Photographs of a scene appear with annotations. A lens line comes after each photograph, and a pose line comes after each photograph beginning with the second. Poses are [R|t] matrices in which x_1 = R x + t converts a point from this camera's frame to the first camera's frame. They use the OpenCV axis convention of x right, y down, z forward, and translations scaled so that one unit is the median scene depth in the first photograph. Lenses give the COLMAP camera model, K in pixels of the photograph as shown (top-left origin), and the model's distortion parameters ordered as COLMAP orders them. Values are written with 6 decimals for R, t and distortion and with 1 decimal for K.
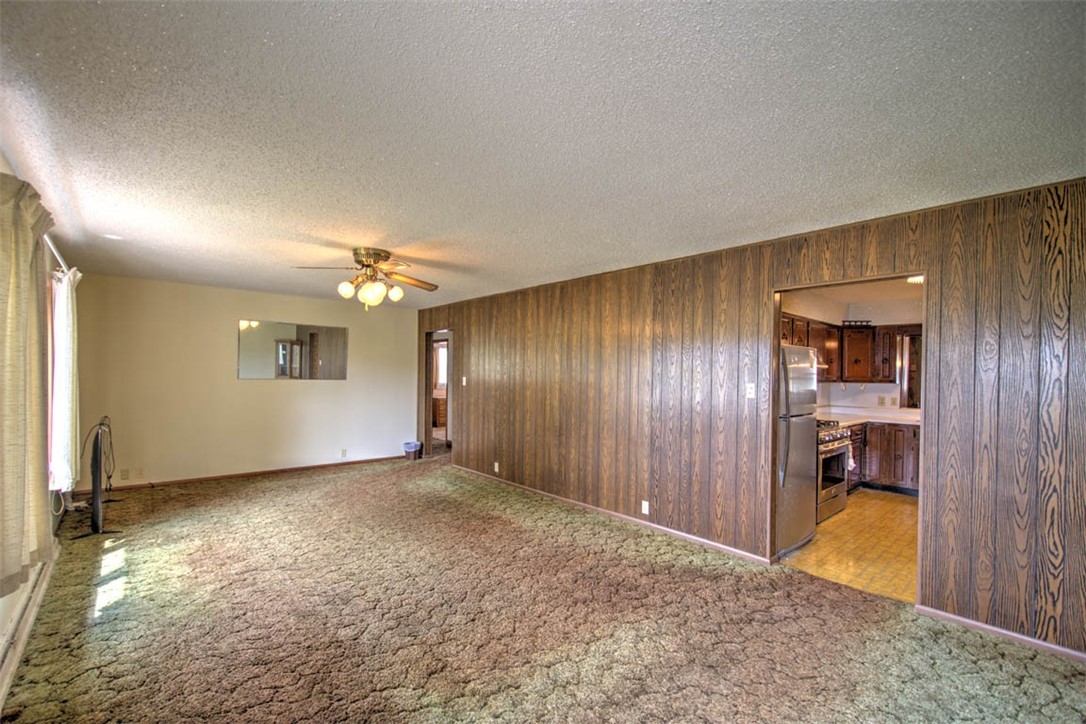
lens RADIAL K [[464.6, 0, 533.0], [0, 464.6, 376.8], [0, 0, 1]] dist [-0.002742, -0.002209]
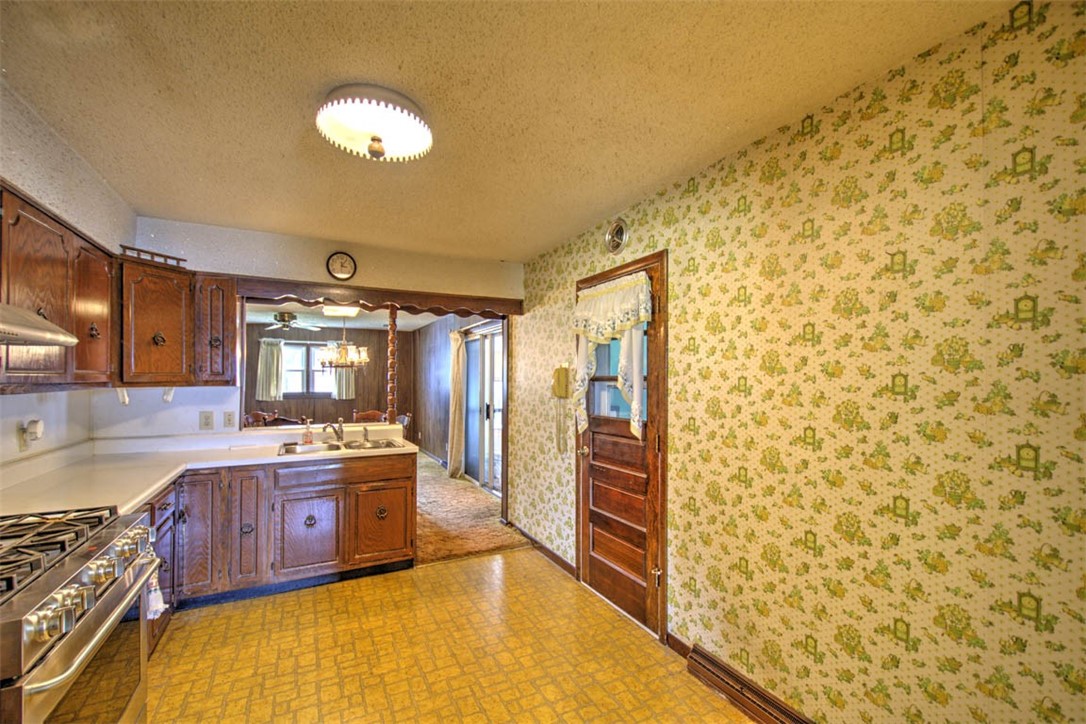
lens RADIAL K [[464.6, 0, 549.7], [0, 464.6, 377.4], [0, 0, 1]] dist [-0.002742, -0.002209]
pose [[0.221769, -0.005290, 0.975085, 0.337423], [0.011638, 0.999928, 0.002778, 0.006852], [-0.975030, 0.010732, 0.221815, 0.519337]]
